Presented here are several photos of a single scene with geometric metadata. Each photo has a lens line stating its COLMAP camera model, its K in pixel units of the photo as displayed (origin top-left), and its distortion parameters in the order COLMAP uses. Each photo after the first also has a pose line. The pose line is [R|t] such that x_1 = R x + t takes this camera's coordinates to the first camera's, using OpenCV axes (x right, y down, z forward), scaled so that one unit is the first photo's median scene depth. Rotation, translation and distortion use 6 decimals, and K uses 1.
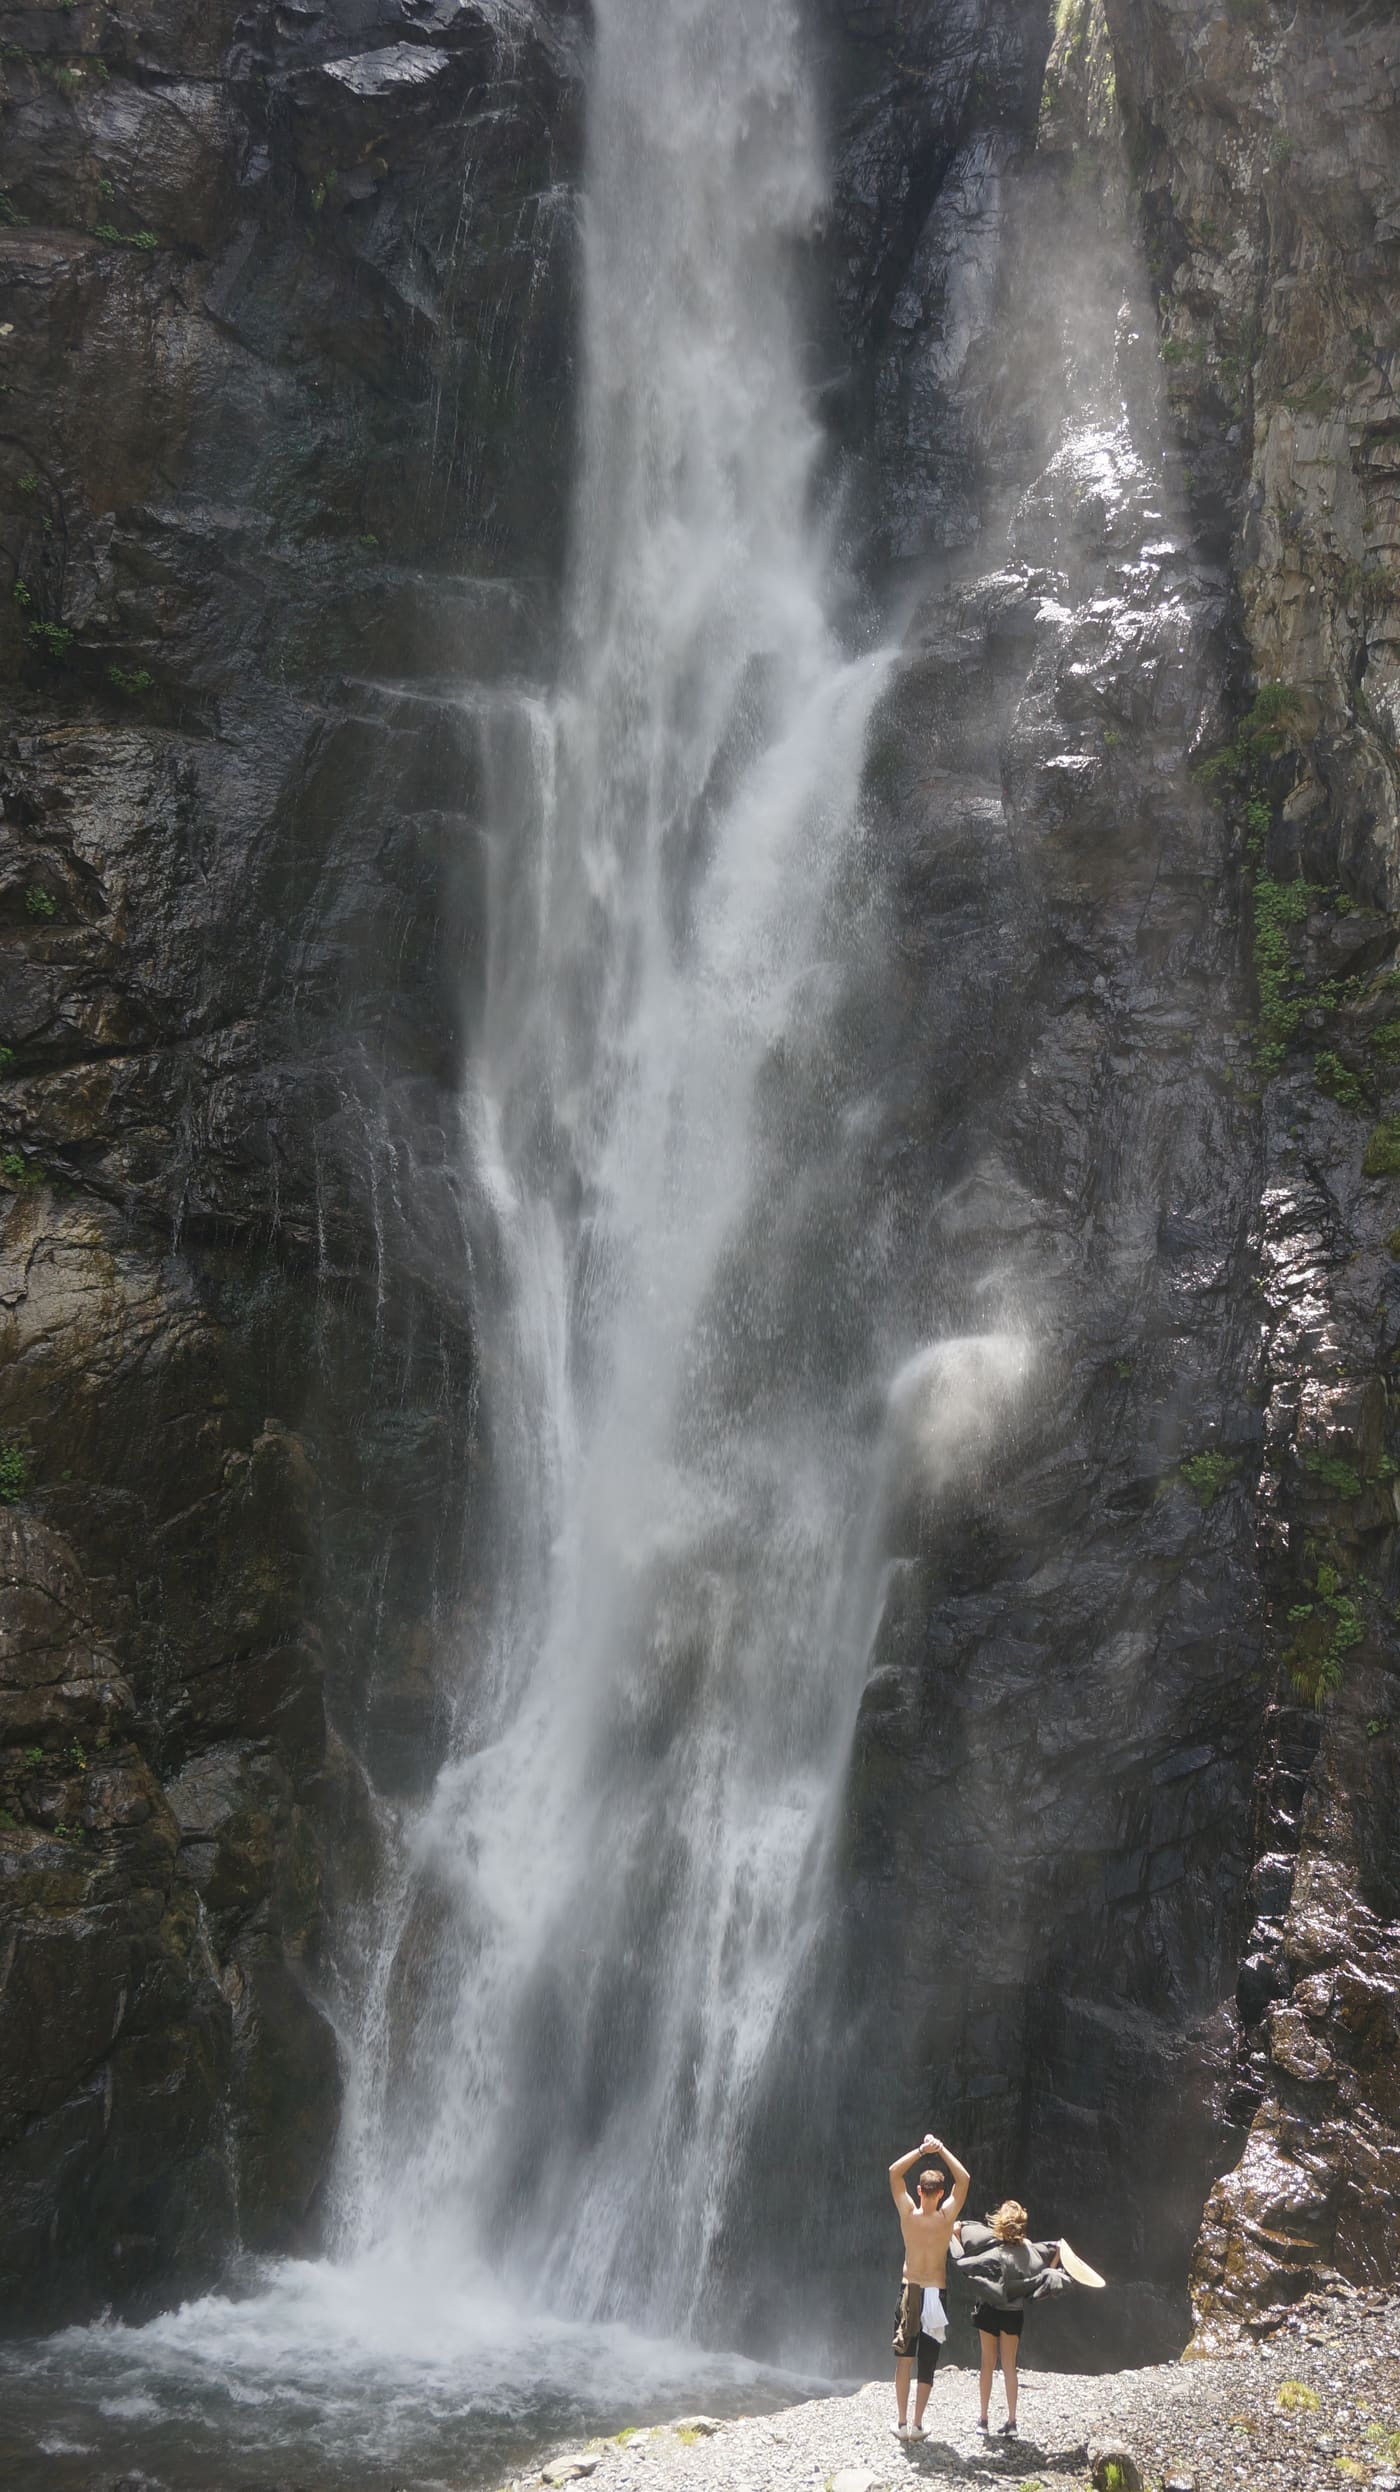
lens RADIAL K [[1975.5, 0, 587.9], [0, 1975.5, 1260.2], [0, 0, 1]] dist [-0.010052, 0.008254]
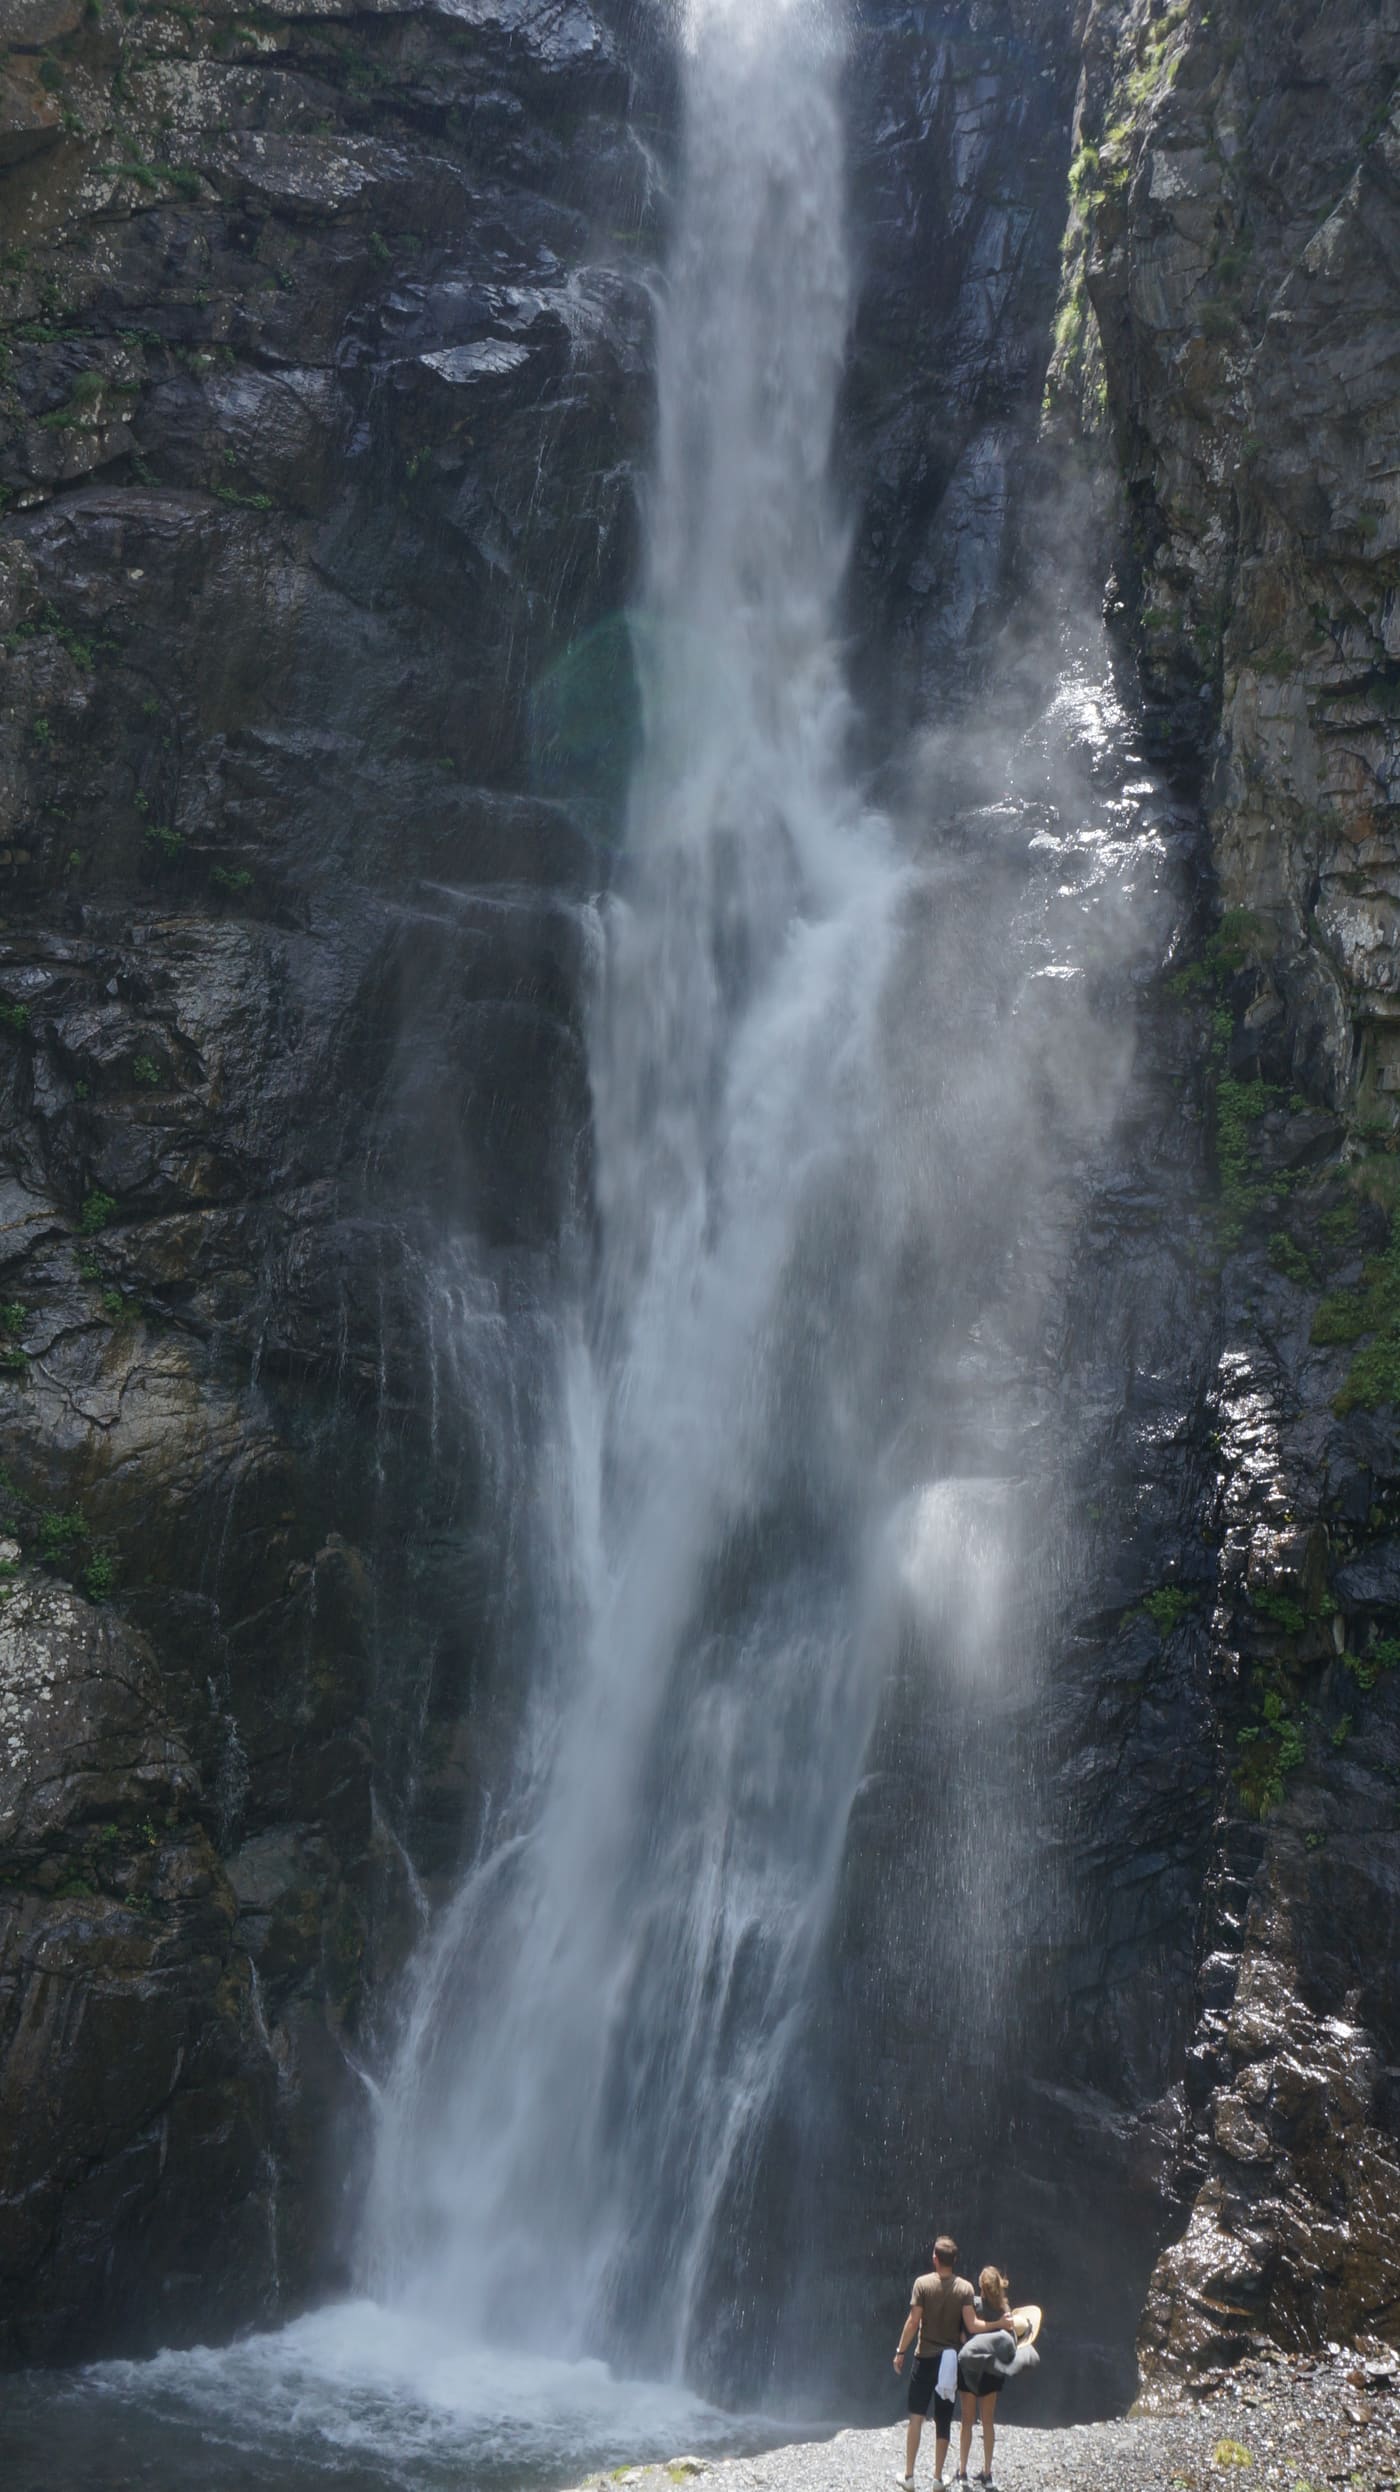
lens RADIAL K [[1975.5, 0, 587.9], [0, 1975.5, 1260.2], [0, 0, 1]] dist [-0.010052, 0.008254]
pose [[0.999248, 0.026651, -0.028168, 0.011812], [-0.028715, 0.996722, -0.075629, 0.005940], [0.026060, 0.076381, 0.996738, -0.126428]]
